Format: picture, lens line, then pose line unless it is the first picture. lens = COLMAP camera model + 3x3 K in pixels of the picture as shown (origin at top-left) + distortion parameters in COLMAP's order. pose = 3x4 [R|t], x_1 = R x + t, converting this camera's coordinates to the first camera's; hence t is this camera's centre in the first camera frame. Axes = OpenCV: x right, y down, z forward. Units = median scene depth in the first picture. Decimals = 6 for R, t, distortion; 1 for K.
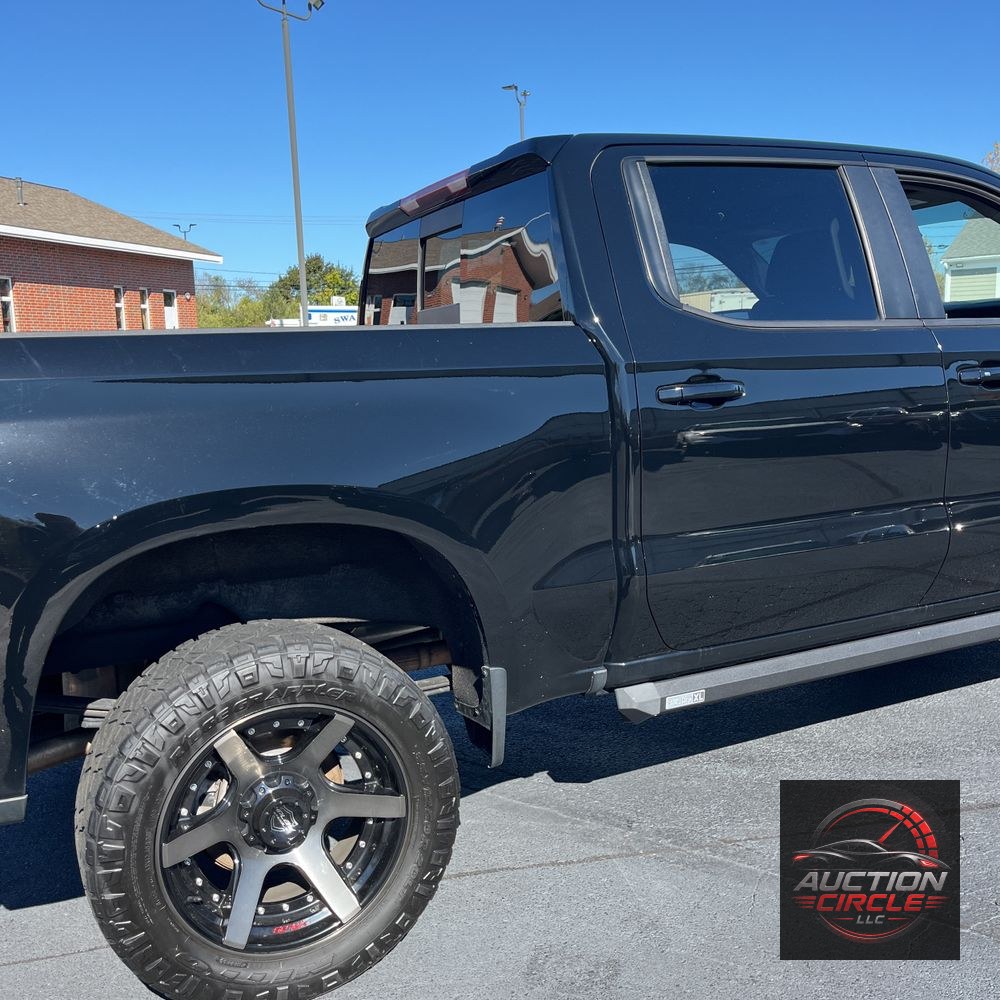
lens RADIAL K [[1019.0, 0, 500.9], [0, 1019.0, 483.2], [0, 0, 1]] dist [0.018426, -0.017227]
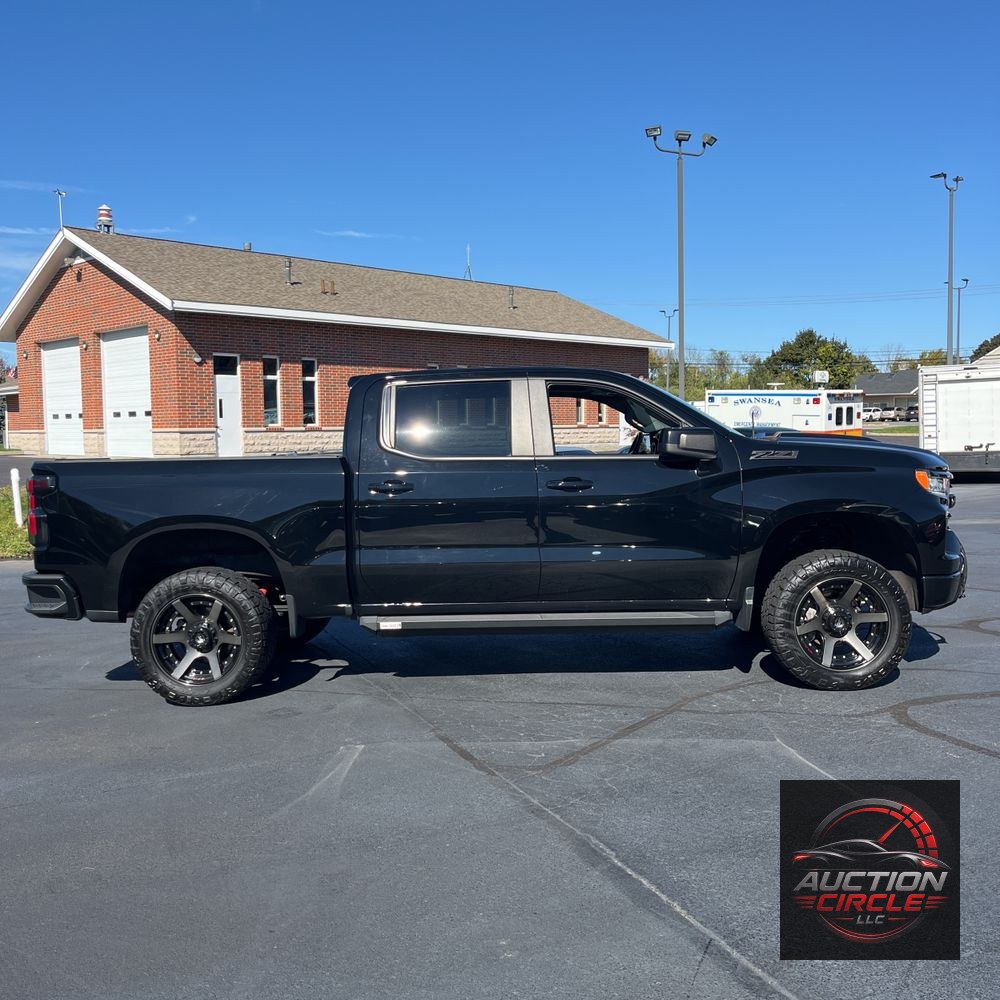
lens RADIAL K [[1005.8, 0, 546.9], [0, 1005.8, 502.0], [0, 0, 1]] dist [0.050611, -0.005604]
pose [[0.892718, 0.051553, -0.447657, 1.864578], [-0.071831, 0.997012, -0.028429, -0.023105], [0.444854, 0.057535, 0.893753, -1.061304]]
